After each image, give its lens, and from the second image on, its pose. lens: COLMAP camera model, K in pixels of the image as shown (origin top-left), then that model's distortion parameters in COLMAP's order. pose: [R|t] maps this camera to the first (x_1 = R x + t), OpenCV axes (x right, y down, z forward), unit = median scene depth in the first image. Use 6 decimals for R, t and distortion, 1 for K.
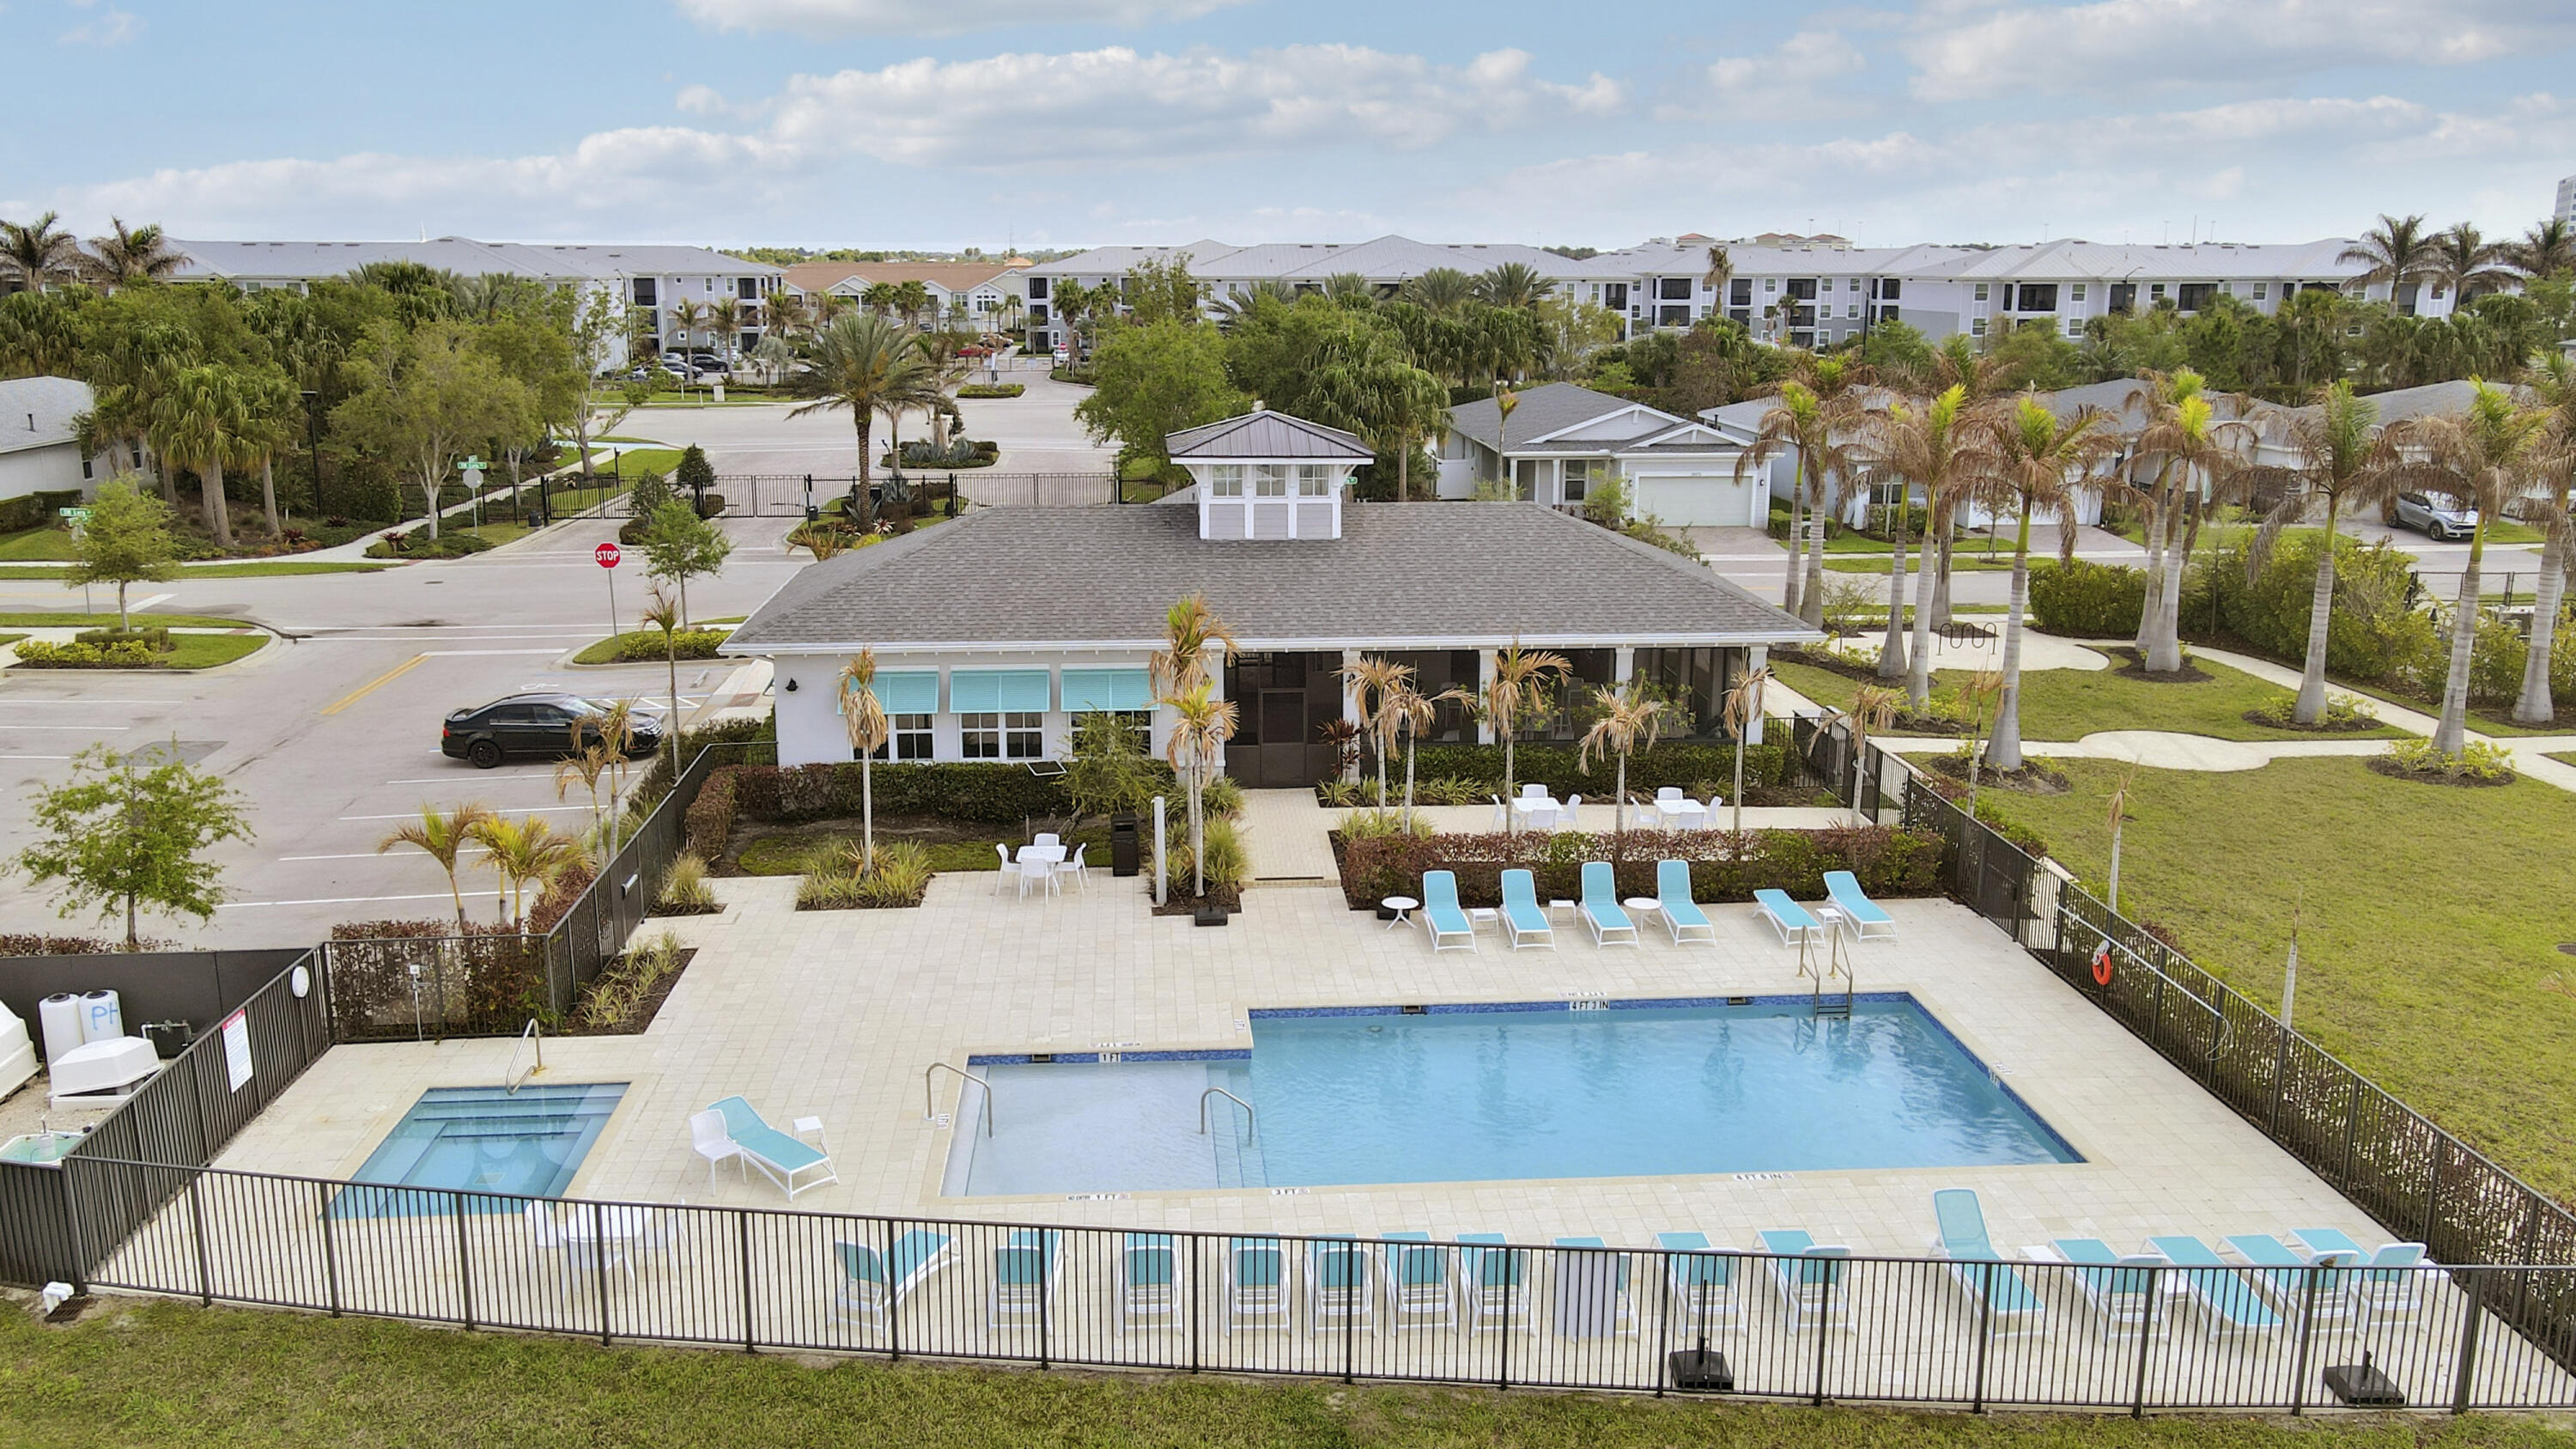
lens RADIAL K [[2024.2, 0, 1300.3], [0, 2024.2, 727.5], [0, 0, 1]] dist [0.012535, 0.007881]
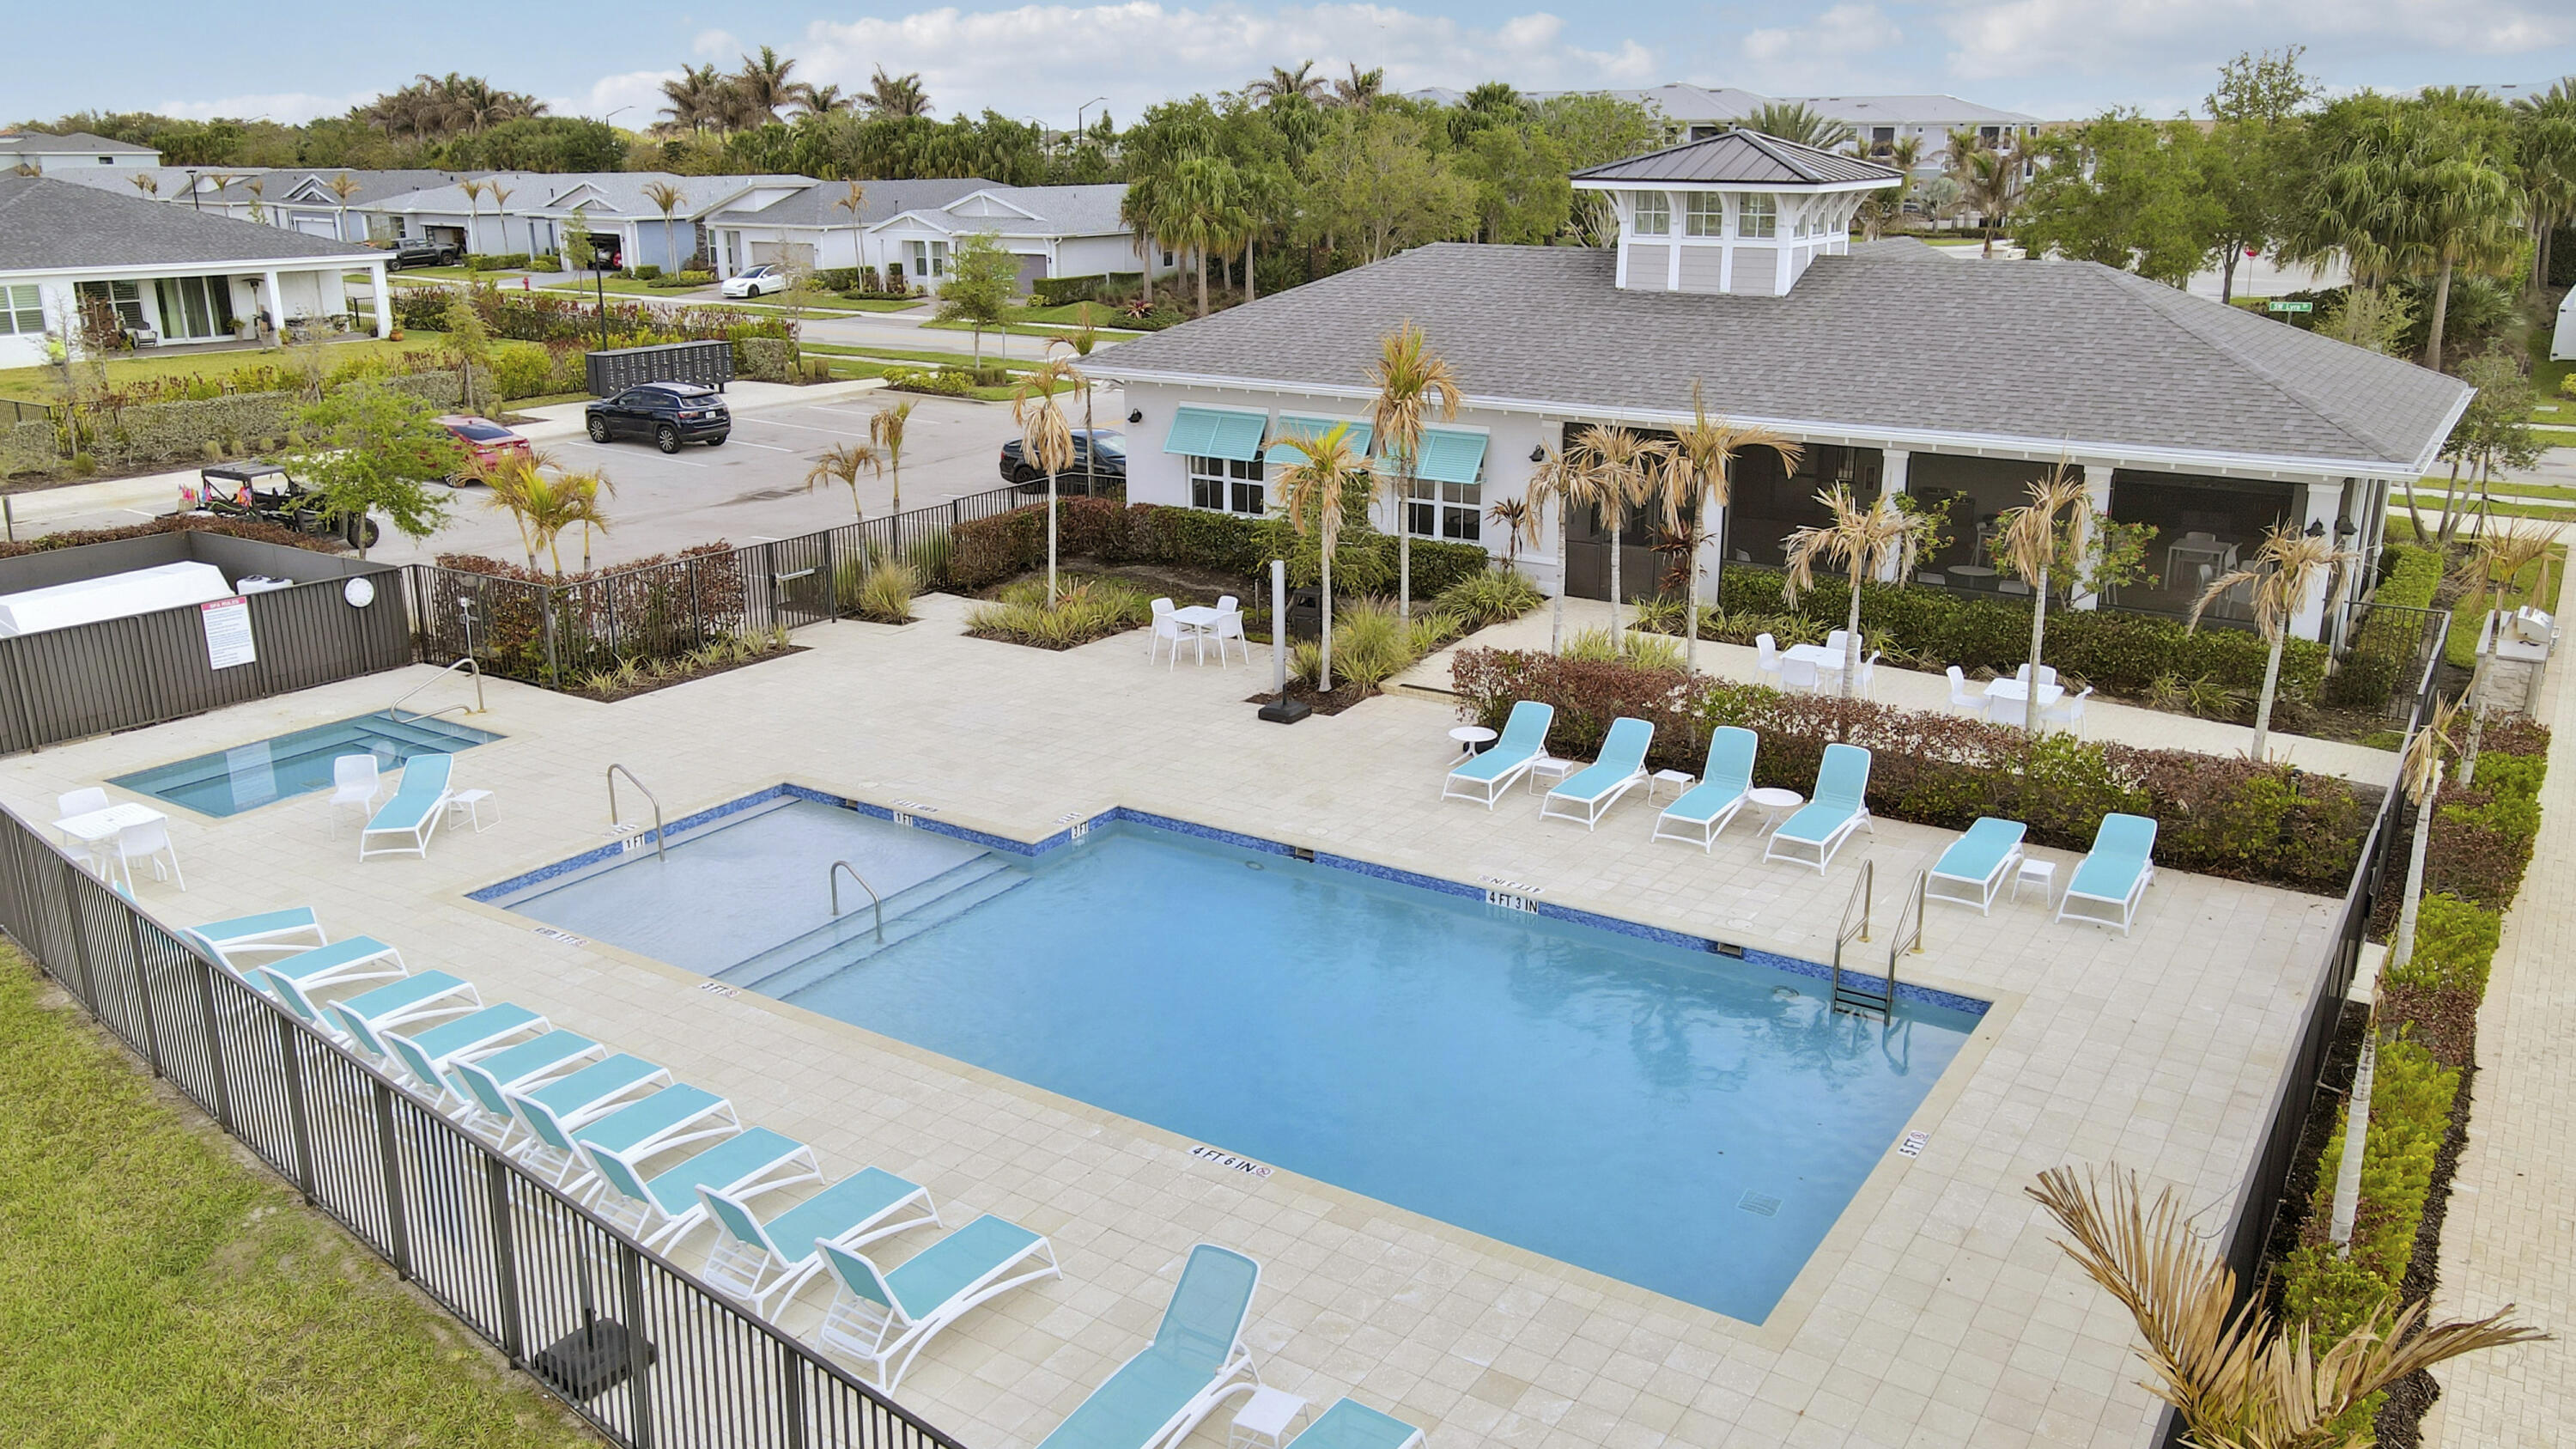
lens RADIAL K [[1959.3, 0, 1281.8], [0, 1959.3, 707.7], [0, 0, 1]] dist [0.010496, 0.007860]
pose [[0.793296, 0.166930, -0.585505, 0.398437], [-0.133399, 0.985968, 0.100363, 0.012895], [0.594043, -0.001511, 0.804432, 0.357146]]
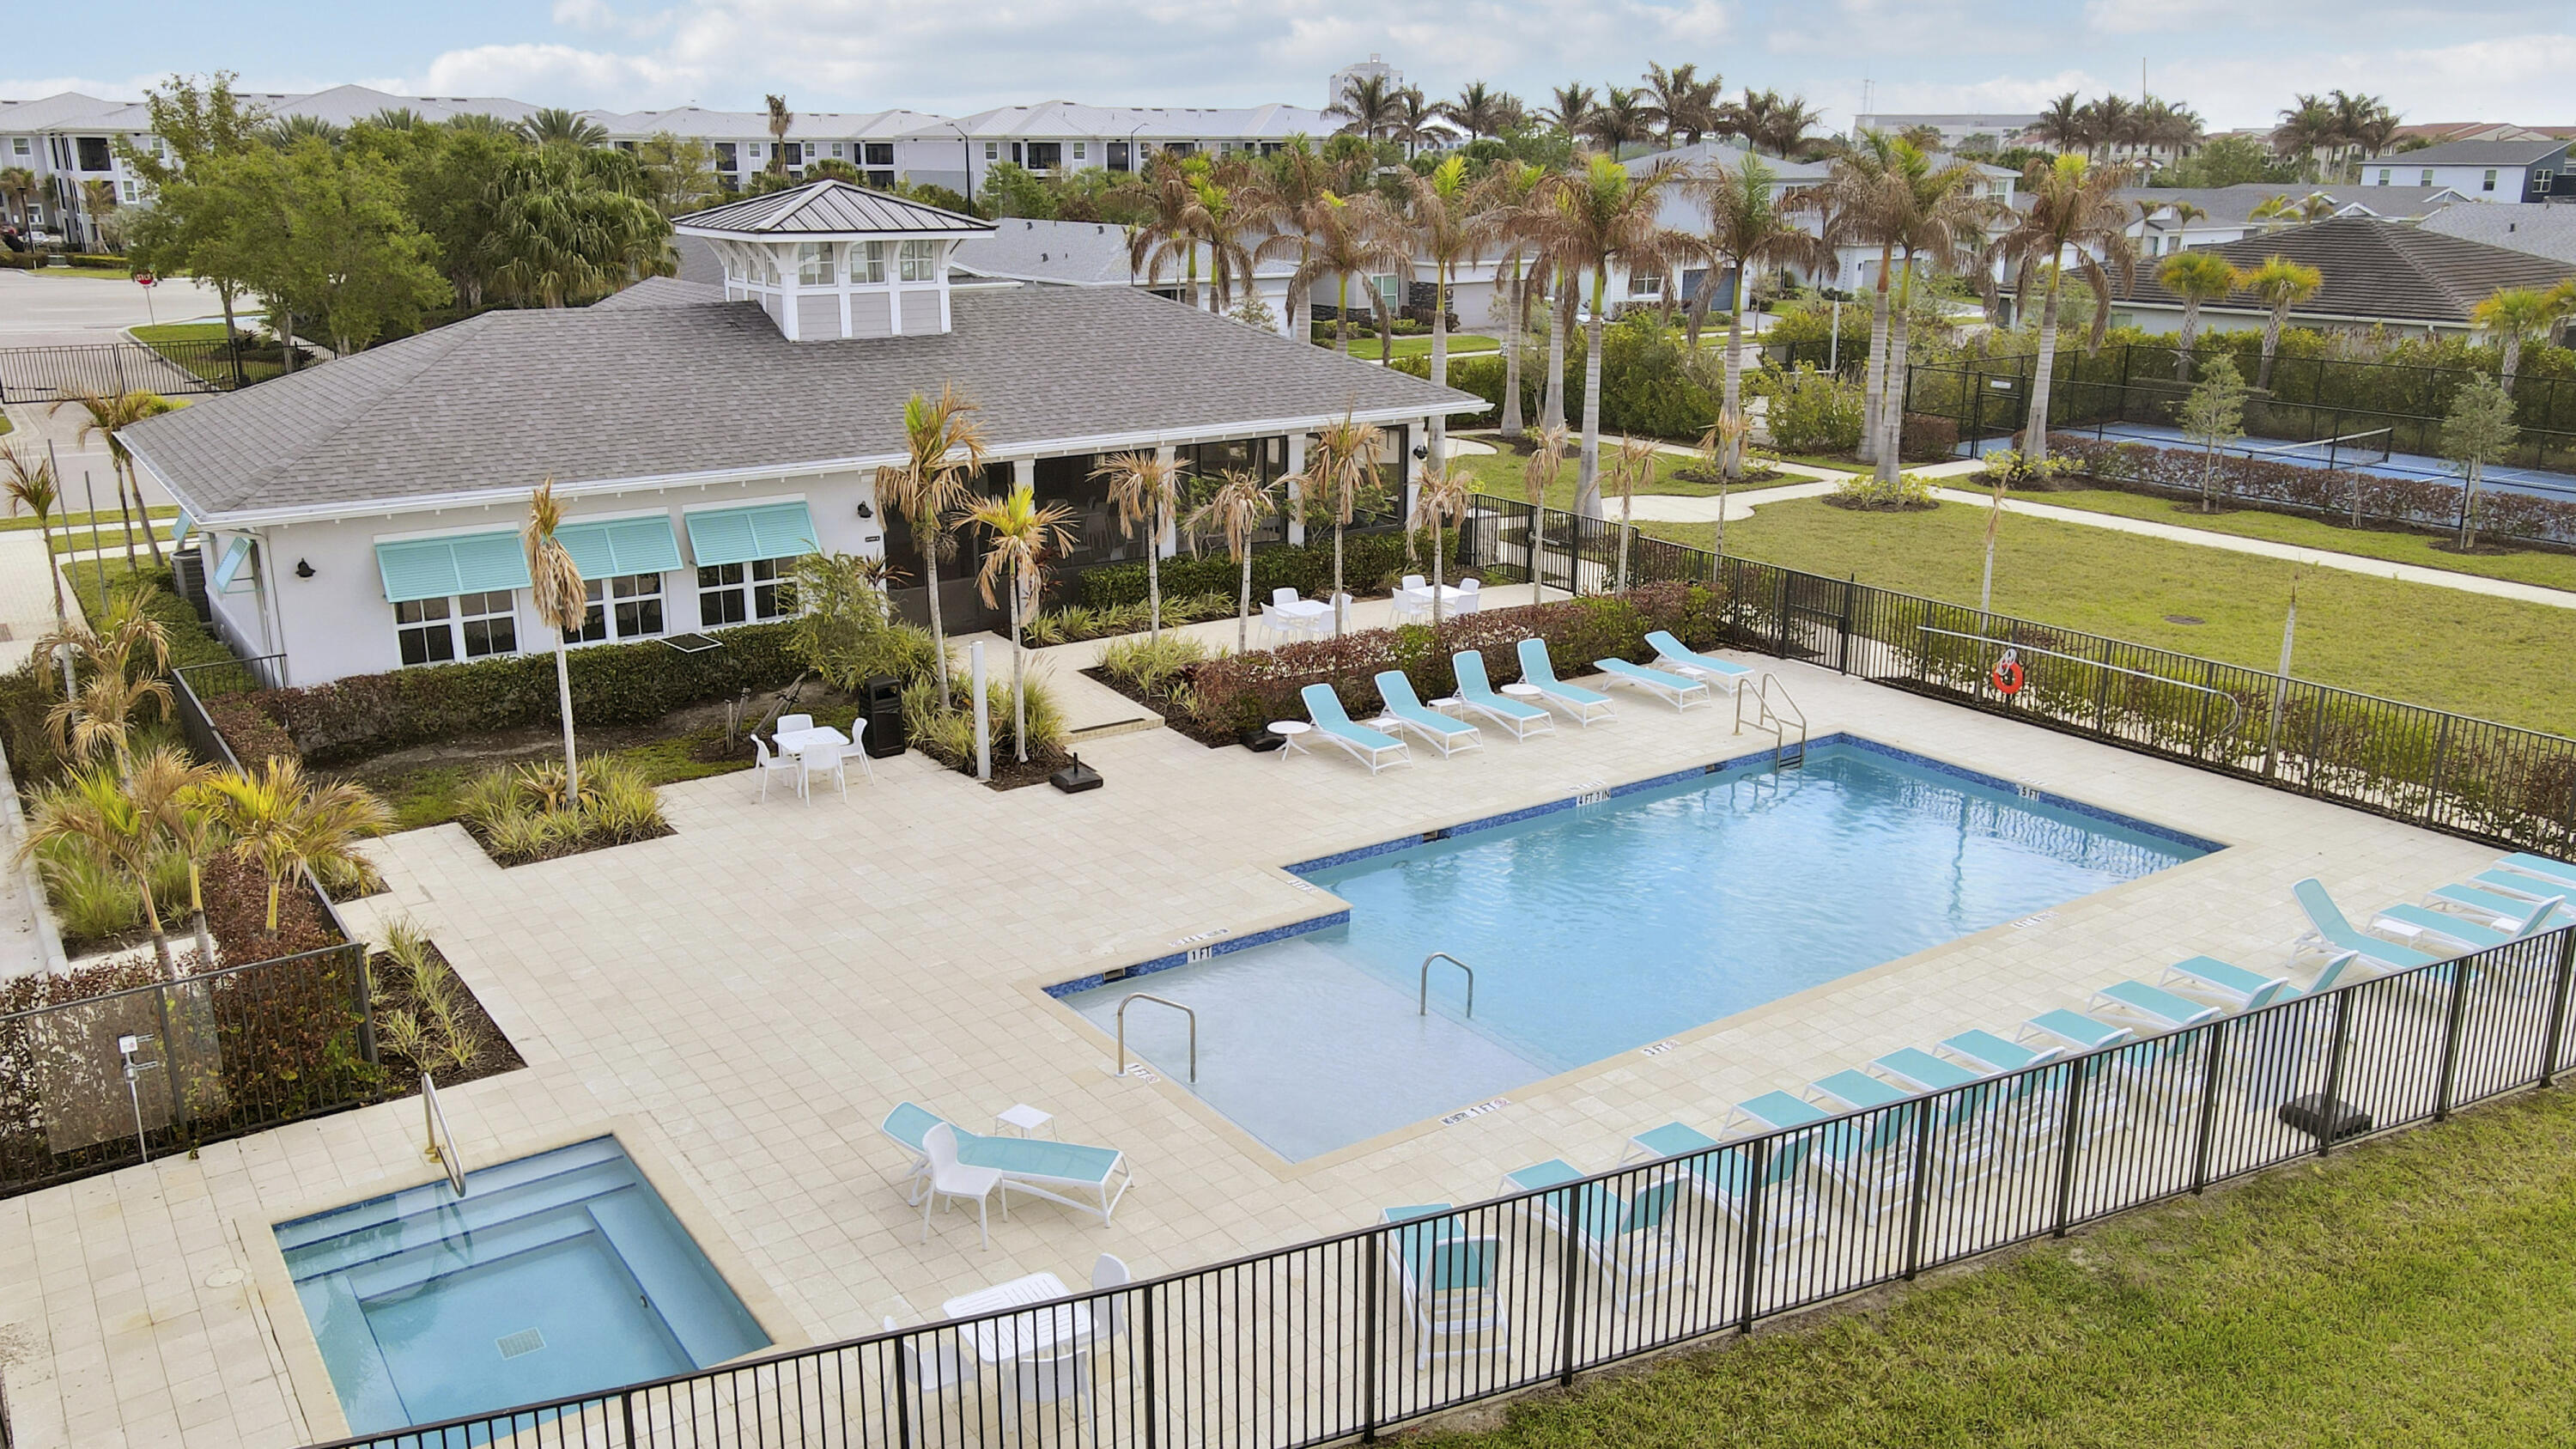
lens RADIAL K [[1959.3, 0, 1297.3], [0, 1959.3, 728.4], [0, 0, 1]] dist [0.010496, 0.007860]
pose [[0.863665, -0.144621, 0.482873, -0.329252], [0.113751, 0.989166, 0.092801, 0.010610], [-0.491063, -0.025222, 0.870759, 0.270906]]
